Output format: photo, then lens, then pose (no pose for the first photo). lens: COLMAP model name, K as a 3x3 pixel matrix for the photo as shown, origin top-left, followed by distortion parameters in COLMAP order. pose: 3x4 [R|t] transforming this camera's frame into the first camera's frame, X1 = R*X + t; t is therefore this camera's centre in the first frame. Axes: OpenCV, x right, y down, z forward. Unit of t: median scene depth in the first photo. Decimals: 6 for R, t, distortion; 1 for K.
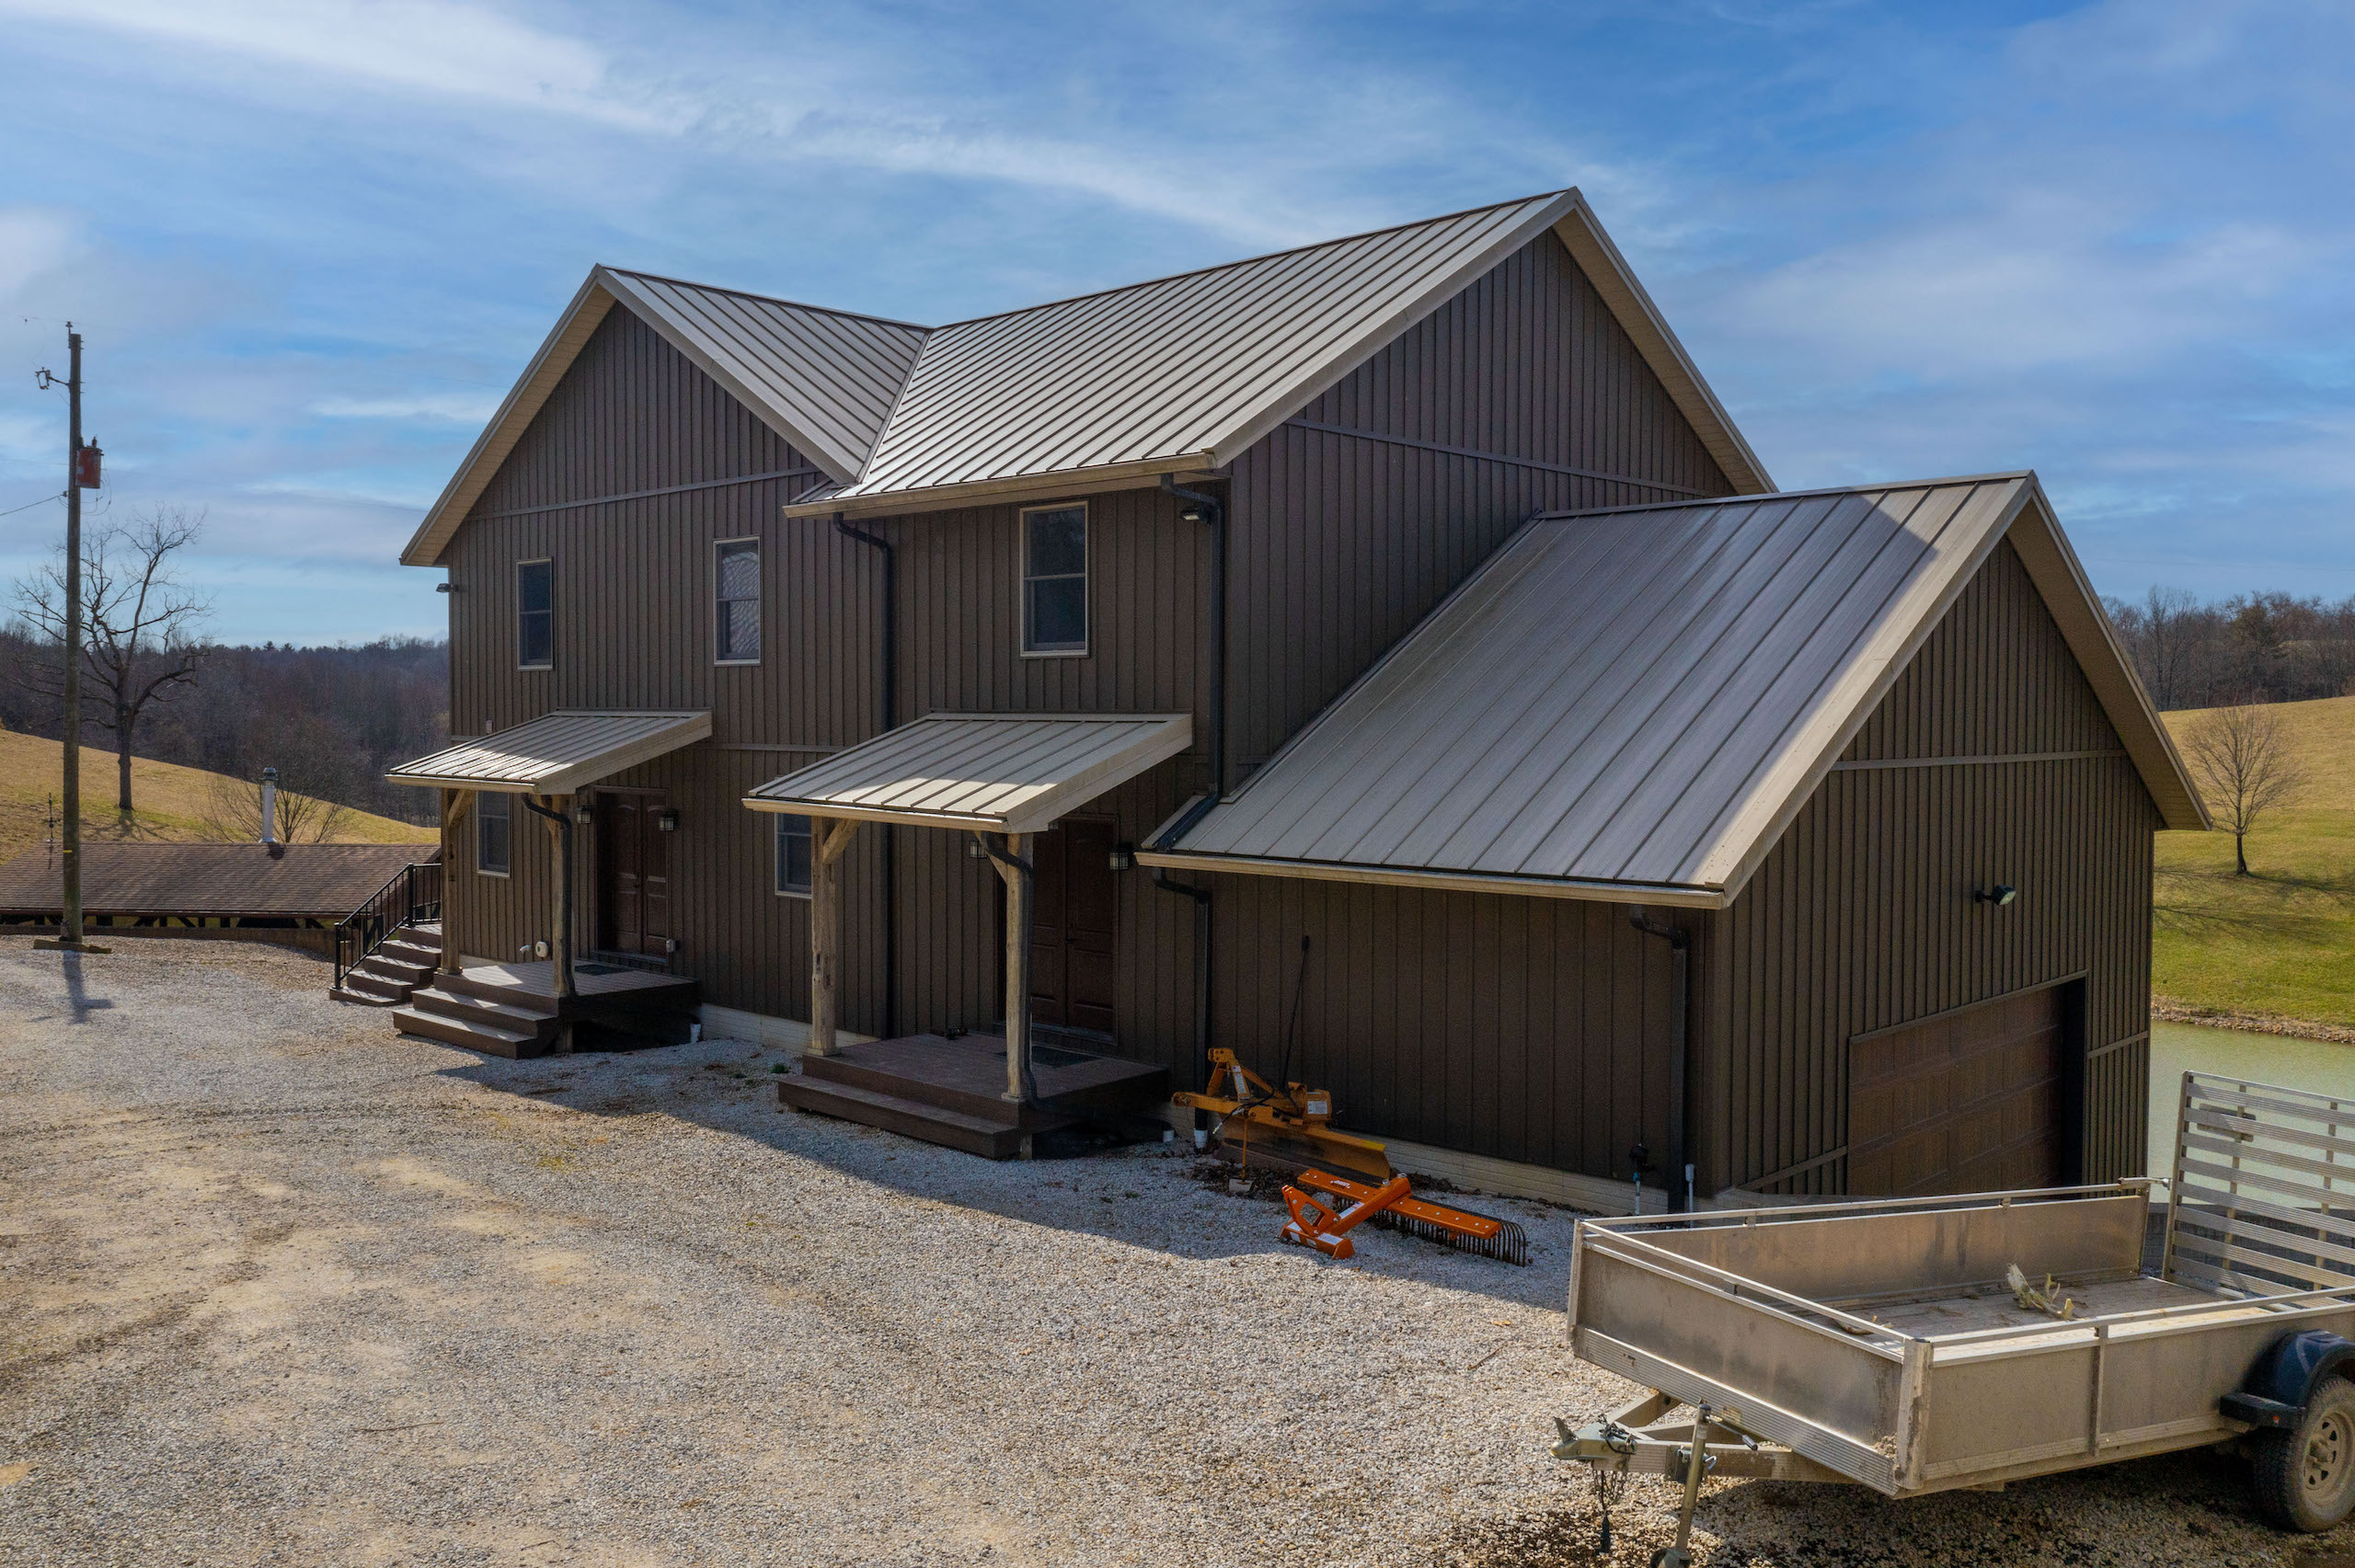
lens RADIAL K [[1863.3, 0, 1180.7], [0, 1863.3, 798.3], [0, 0, 1]] dist [-0.001274, 0.002095]
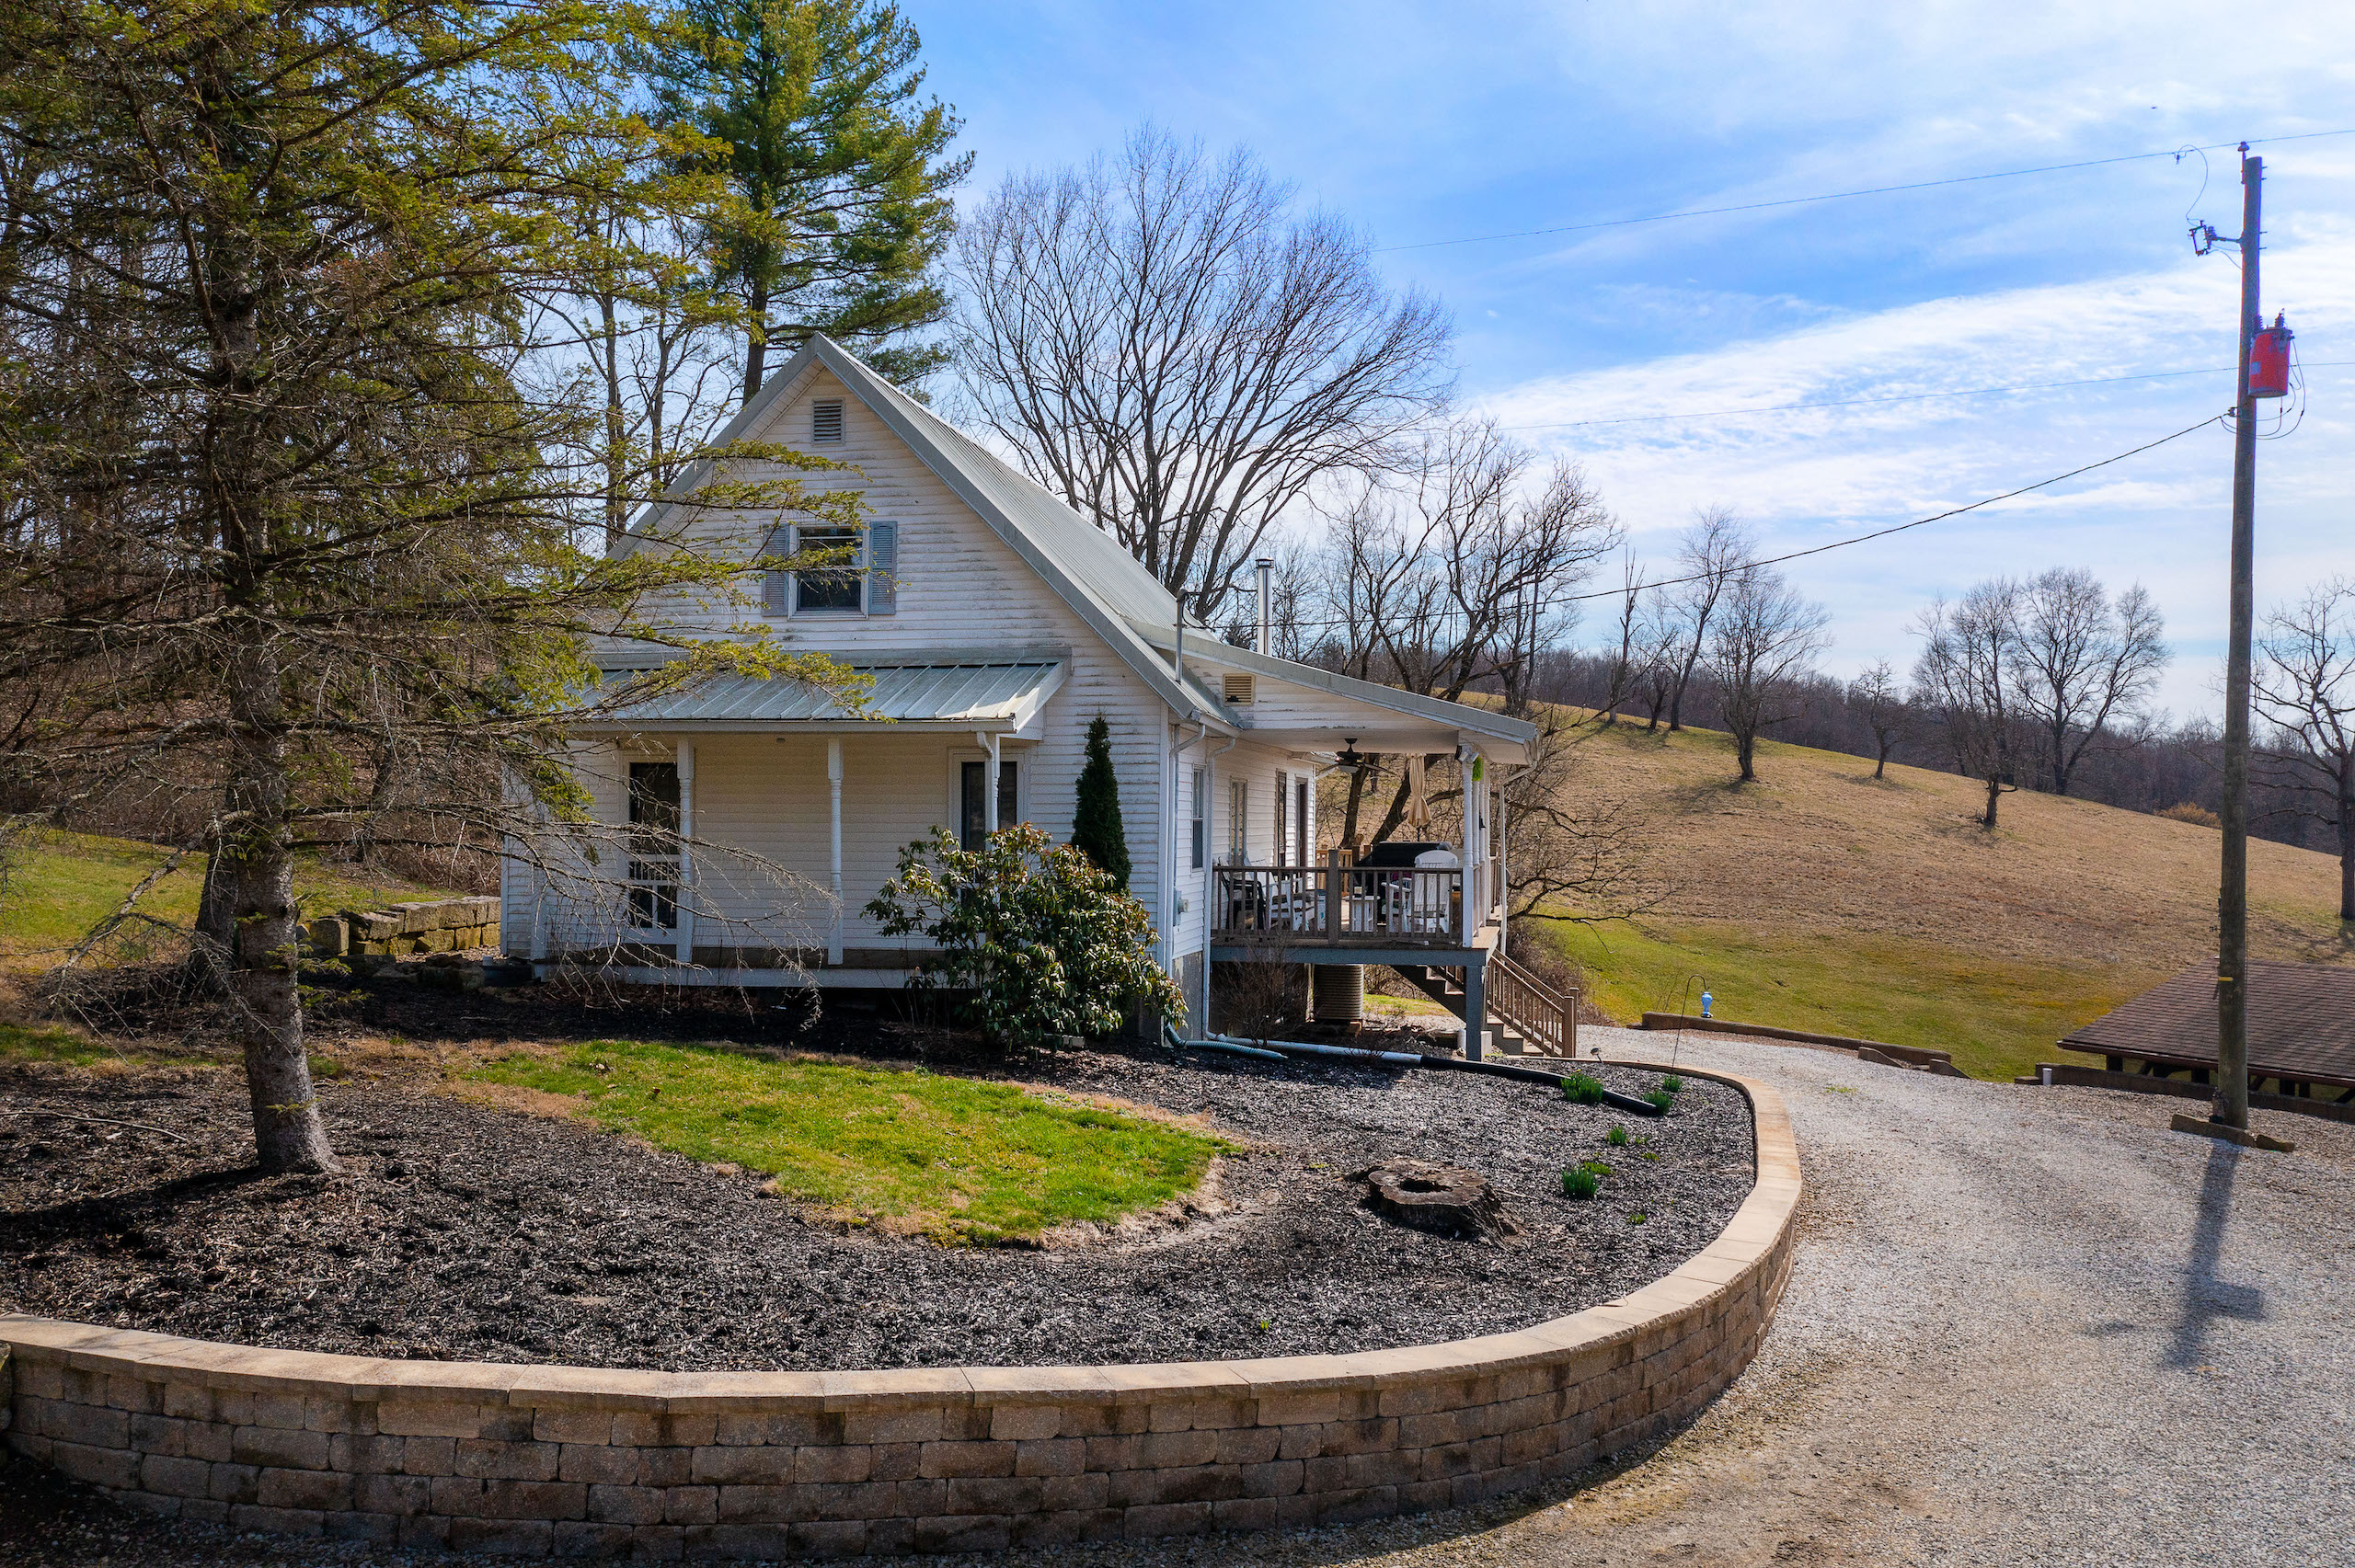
lens RADIAL K [[1863.3, 0, 1180.7], [0, 1863.3, 798.3], [0, 0, 1]] dist [-0.001274, 0.002095]
pose [[0.472666, -0.012312, -0.881156, -0.209422], [-0.039209, 0.998618, -0.034986, 0.003283], [0.880369, 0.051086, 0.471530, 0.389625]]
